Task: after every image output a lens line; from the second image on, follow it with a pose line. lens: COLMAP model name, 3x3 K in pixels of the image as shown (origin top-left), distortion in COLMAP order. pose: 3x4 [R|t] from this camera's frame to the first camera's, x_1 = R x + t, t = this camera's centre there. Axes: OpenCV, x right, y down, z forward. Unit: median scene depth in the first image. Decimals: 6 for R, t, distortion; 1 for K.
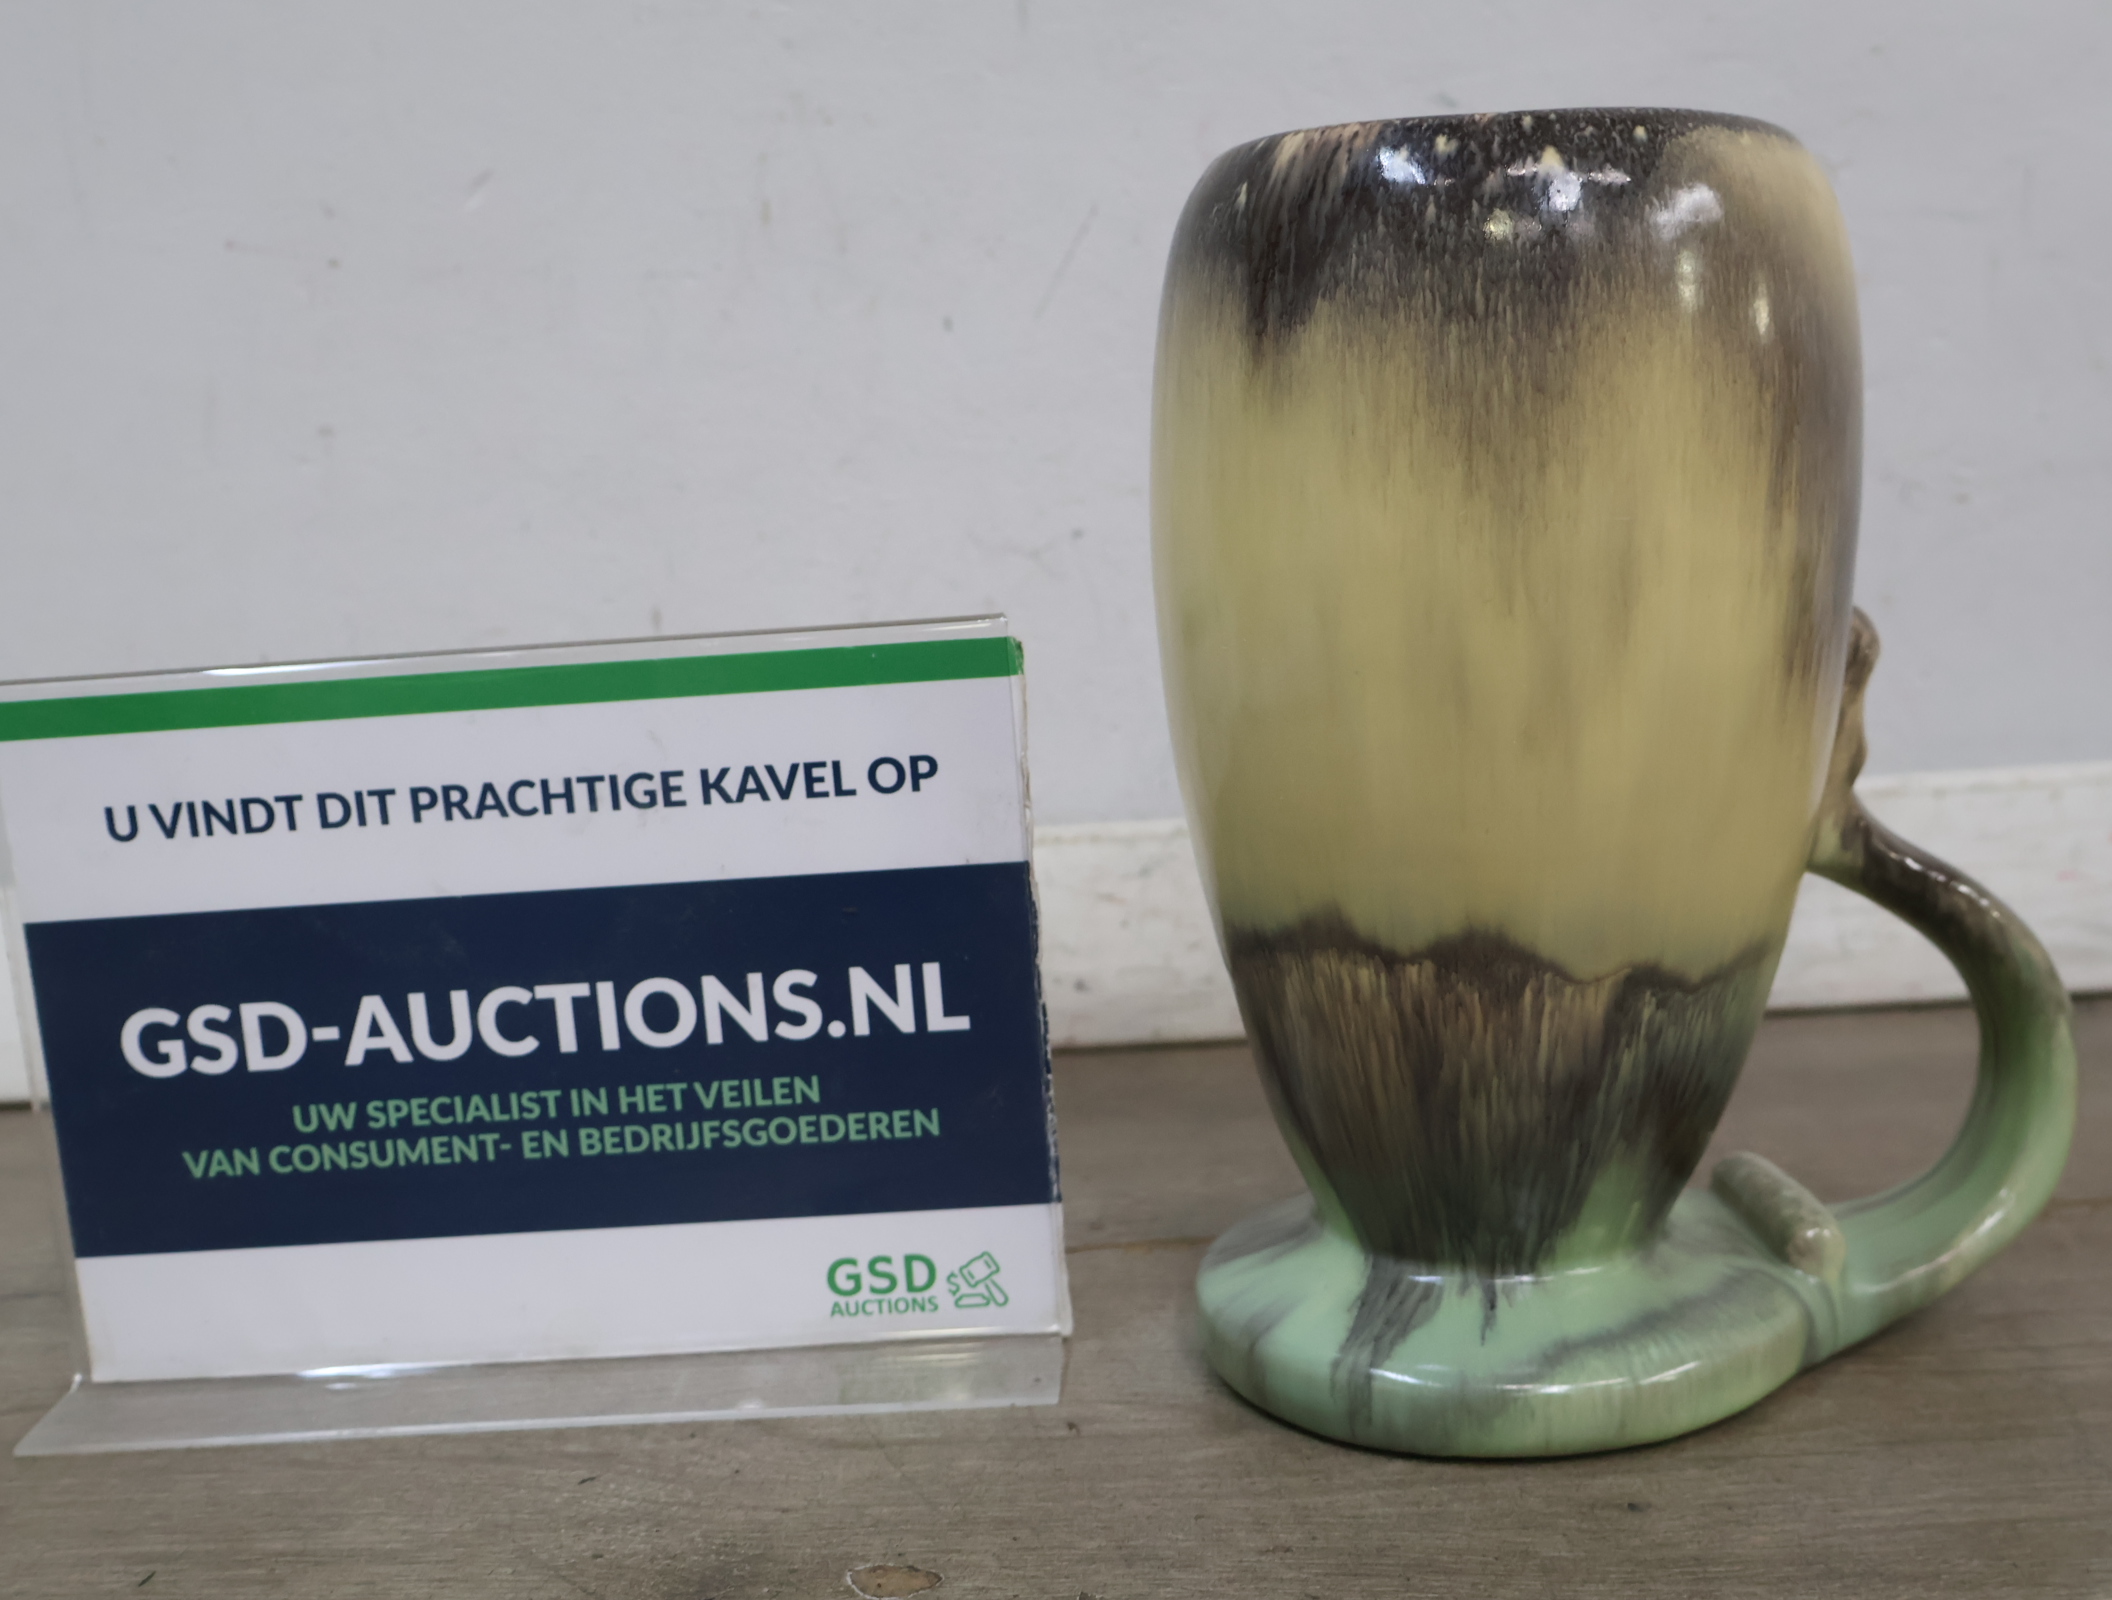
lens RADIAL K [[2279.9, 0, 1059.5], [0, 2279.9, 801.9], [0, 0, 1]] dist [0.016705, 0.000000]
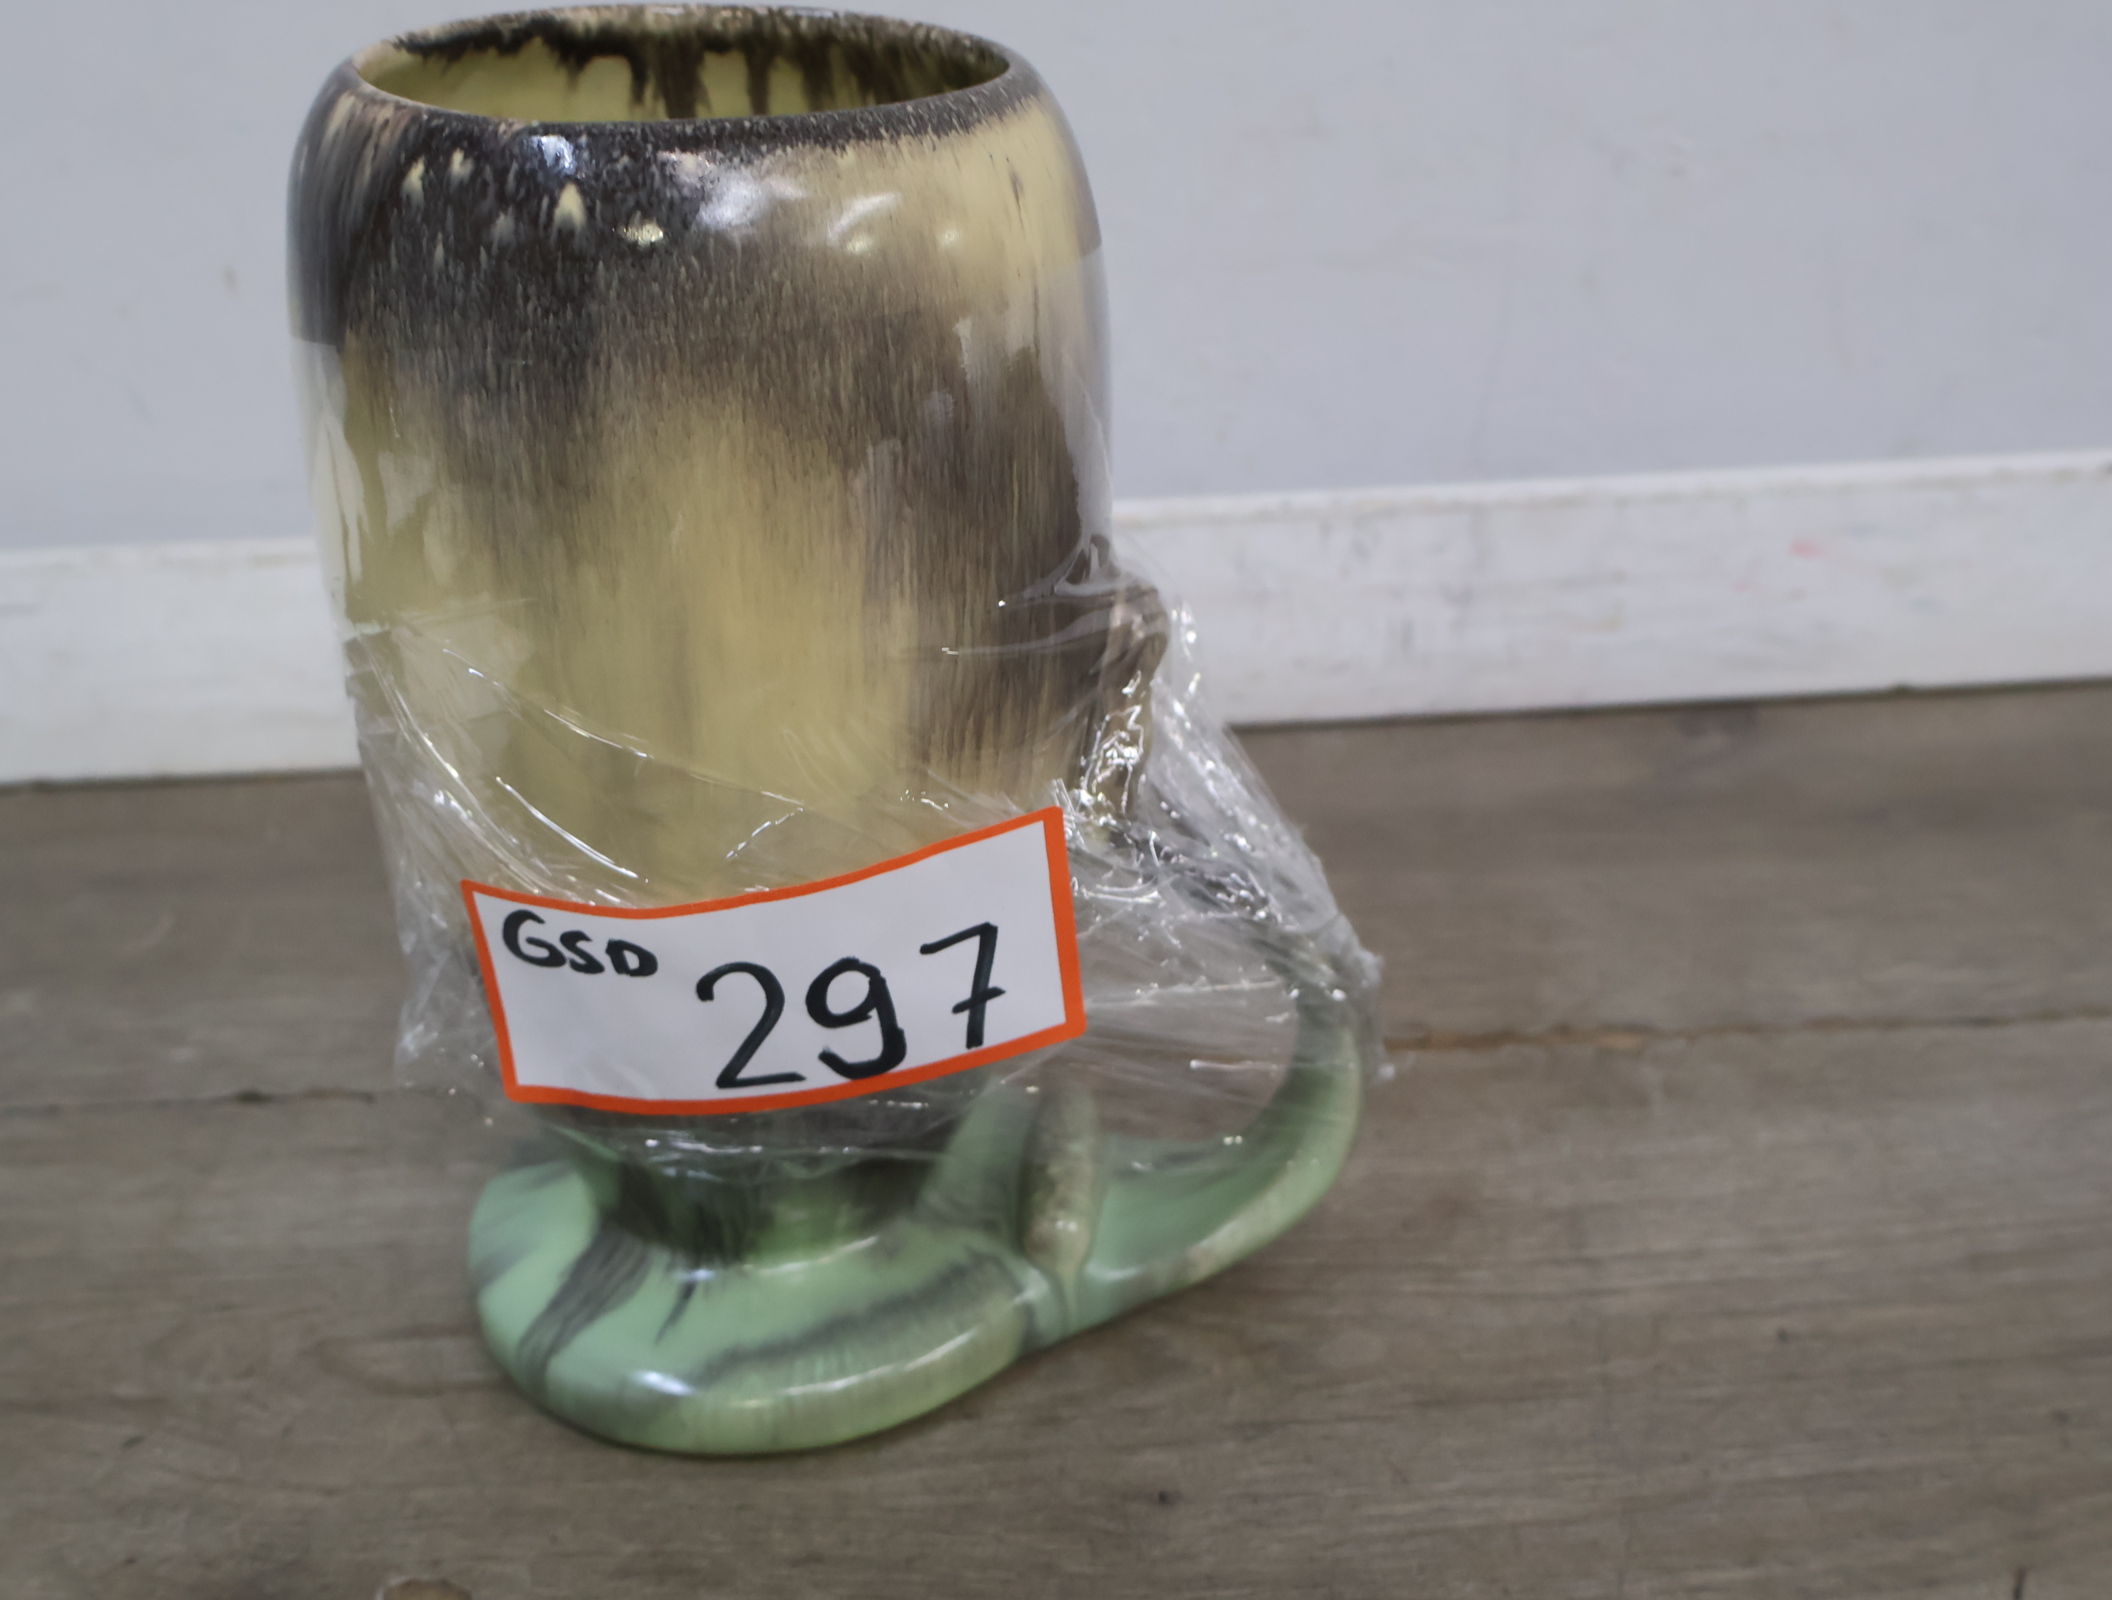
lens RADIAL K [[2279.9, 0, 1044.4], [0, 2279.9, 801.4], [0, 0, 1]] dist [0.016705, 0.000000]
pose [[0.994837, 0.067131, -0.076114, 0.429544], [-0.039021, 0.945336, 0.323754, -0.325895], [0.093687, -0.319113, 0.943075, 0.161773]]
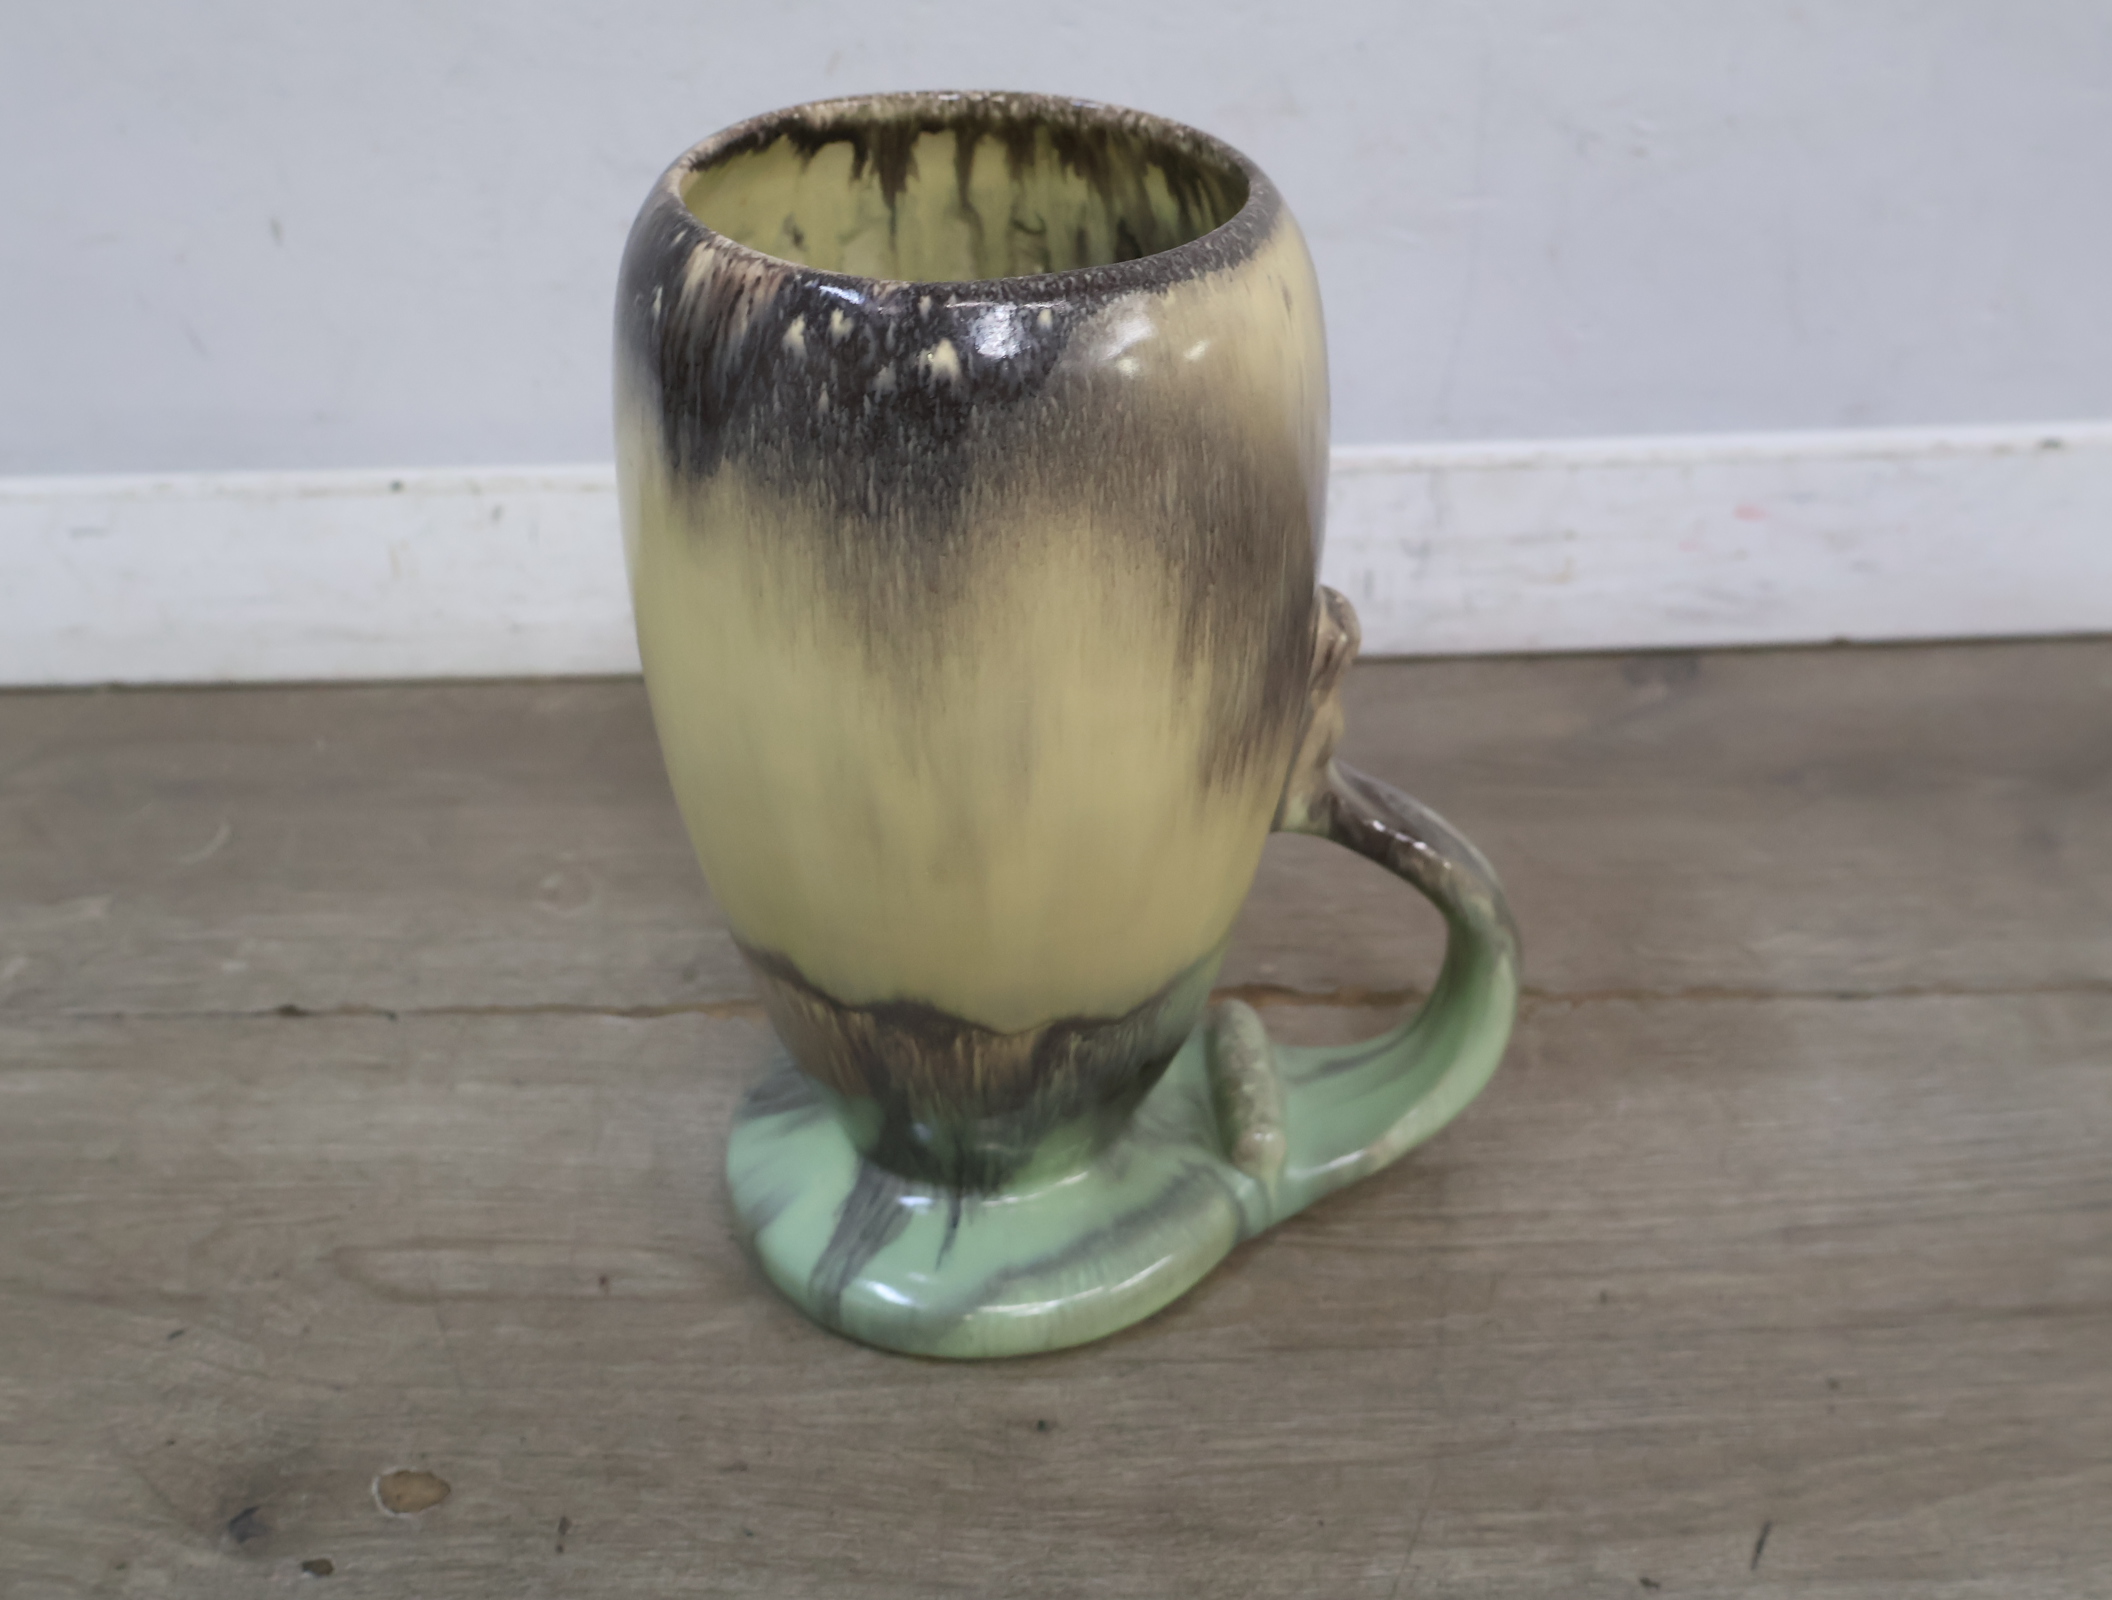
lens RADIAL K [[2279.9, 0, 1051.2], [0, 2279.9, 795.6], [0, 0, 1]] dist [0.016705, 0.000000]
pose [[0.999635, 0.008395, 0.025680, 0.219926], [-0.018249, 0.910720, 0.412622, -0.472068], [-0.019923, -0.412940, 0.910540, 0.055385]]
